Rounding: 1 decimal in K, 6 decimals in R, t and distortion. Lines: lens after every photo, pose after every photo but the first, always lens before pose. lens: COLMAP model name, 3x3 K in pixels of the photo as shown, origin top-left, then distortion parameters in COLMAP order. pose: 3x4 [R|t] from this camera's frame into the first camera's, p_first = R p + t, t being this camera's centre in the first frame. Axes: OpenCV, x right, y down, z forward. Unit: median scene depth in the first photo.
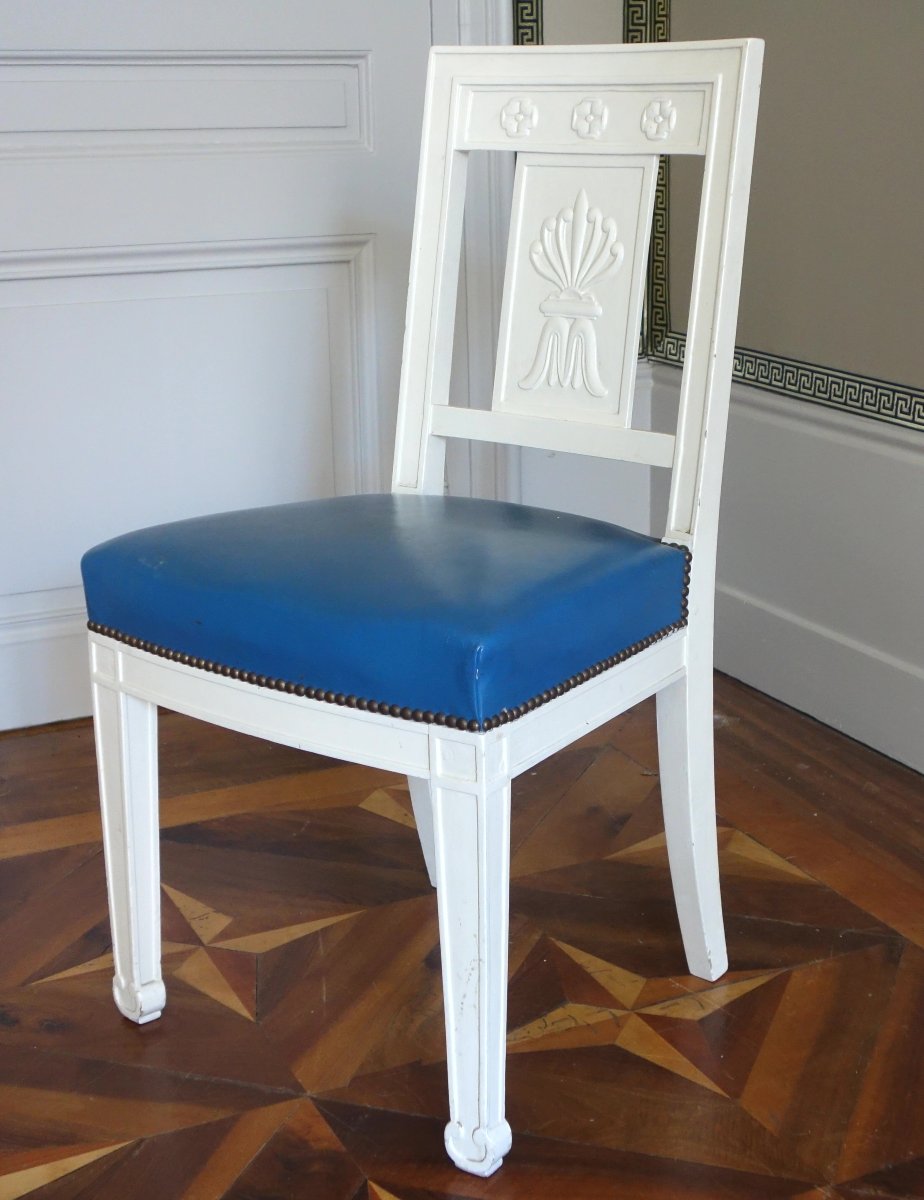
lens RADIAL K [[1810.3, 0, 557.5], [0, 1810.3, 574.1], [0, 0, 1]] dist [-0.001882, -0.026980]
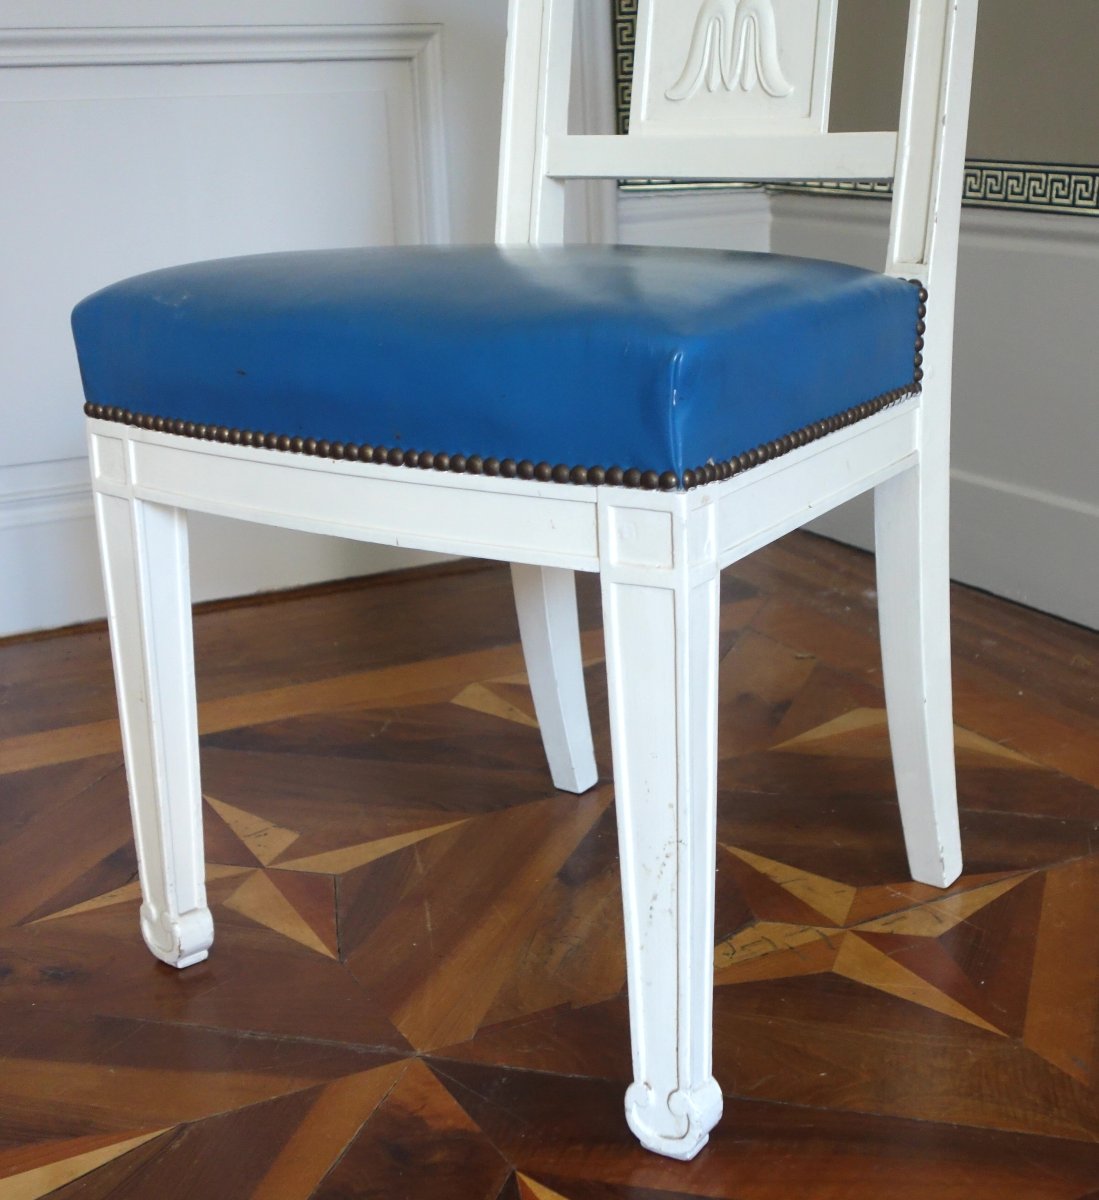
lens RADIAL K [[1754.4, 0, 648.0], [0, 1754.4, 606.2], [0, 0, 1]] dist [-0.003321, -0.018698]
pose [[0.999101, -0.028320, 0.031533, -0.059127], [0.027537, 0.999308, 0.024986, 0.089040], [-0.032219, -0.024095, 0.999190, 0.286423]]
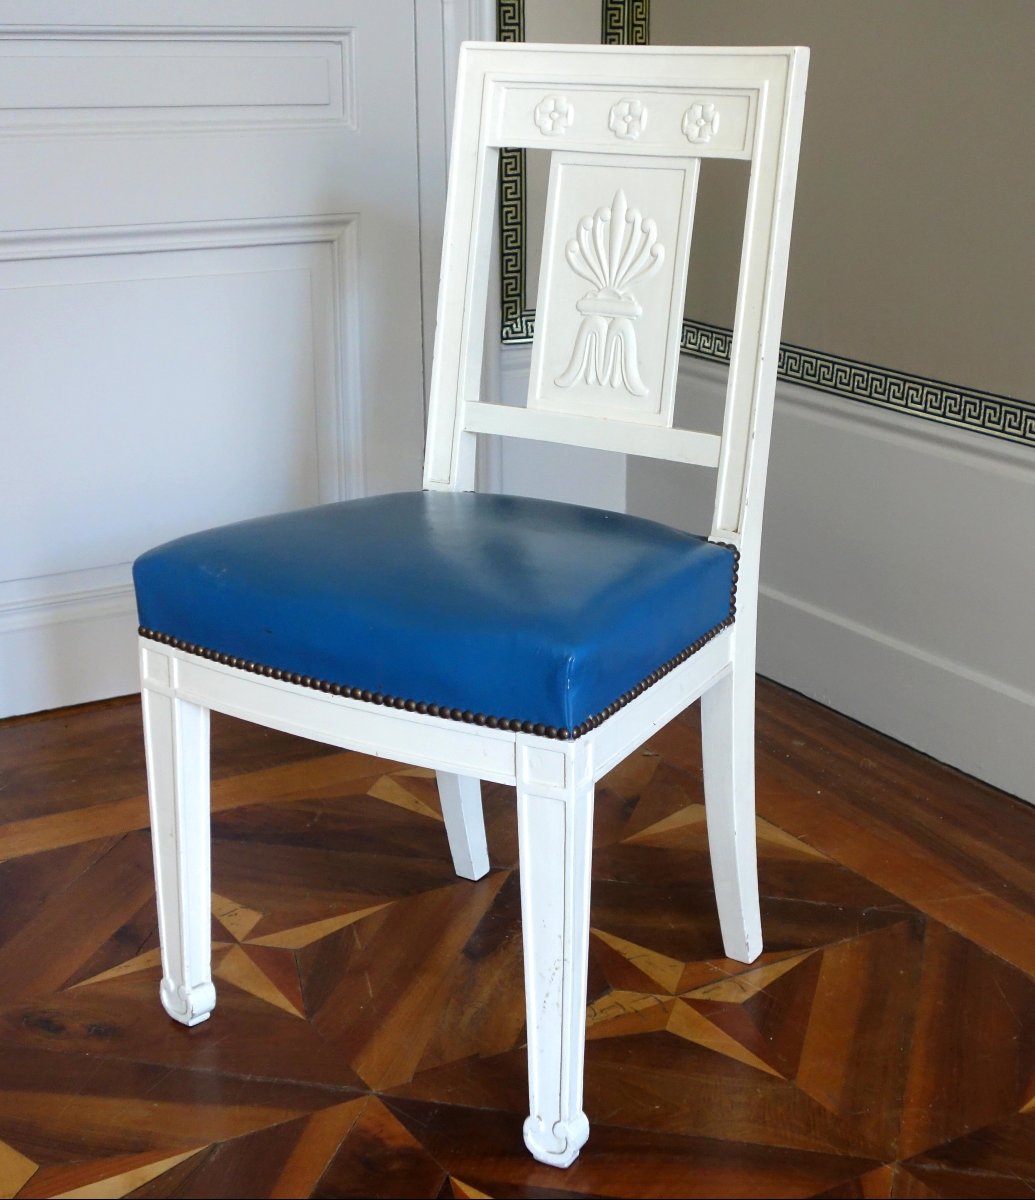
lens RADIAL K [[1825.7, 0, 611.2], [0, 1825.7, 577.3], [0, 0, 1]] dist [-0.003778, -0.024604]
pose [[0.995218, -0.012437, 0.096880, -0.092934], [0.009400, 0.999452, 0.031738, -0.028881], [-0.097222, -0.030675, 0.994790, -0.017967]]
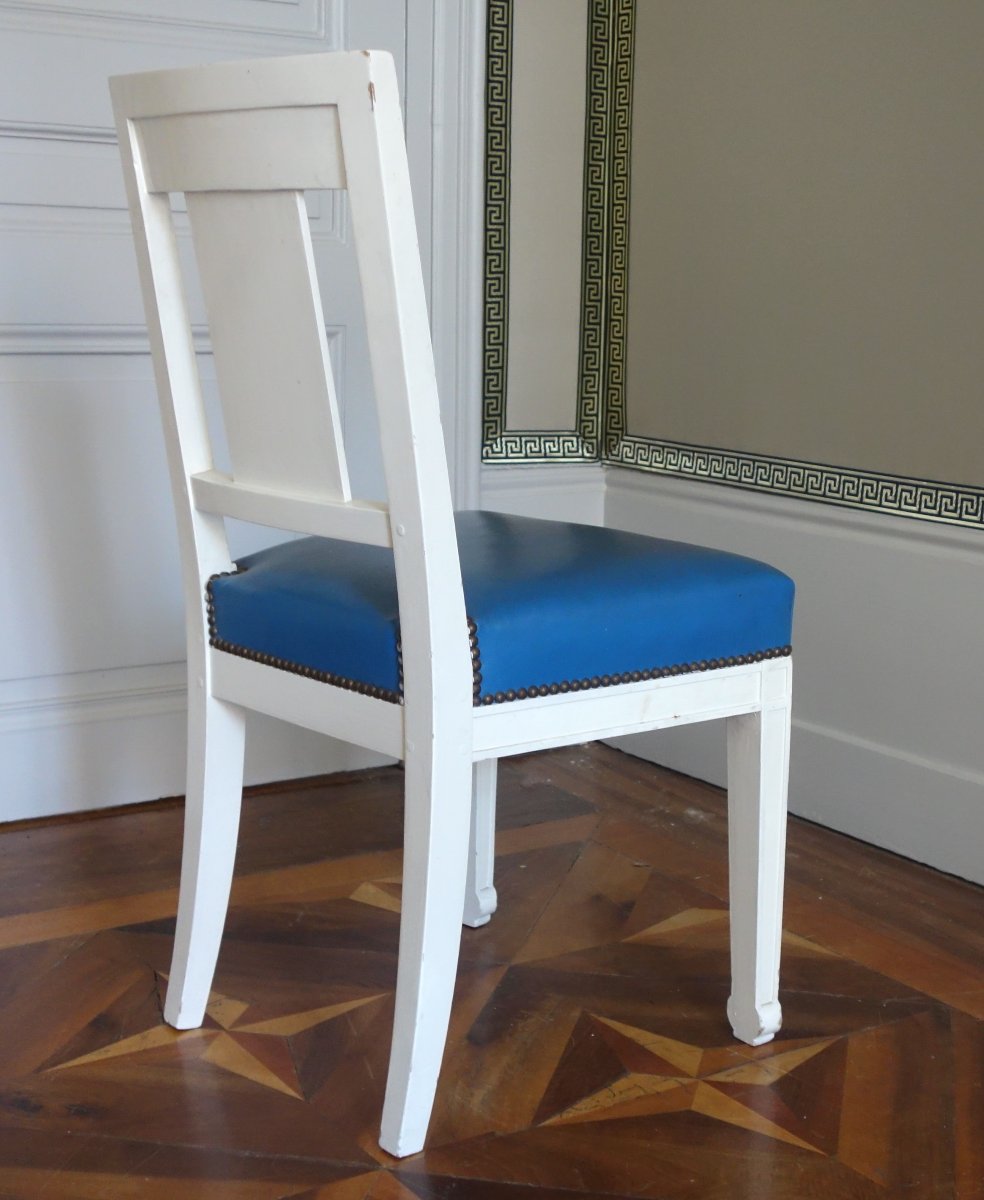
lens RADIAL K [[1807.9, 0, 584.1], [0, 1807.9, 560.6], [0, 0, 1]] dist [-0.014694, -0.019104]
pose [[0.991117, 0.010627, 0.132565, -0.149488], [0.003990, 0.993977, -0.109514, 0.072569], [-0.132931, 0.109070, 0.985106, 0.032338]]
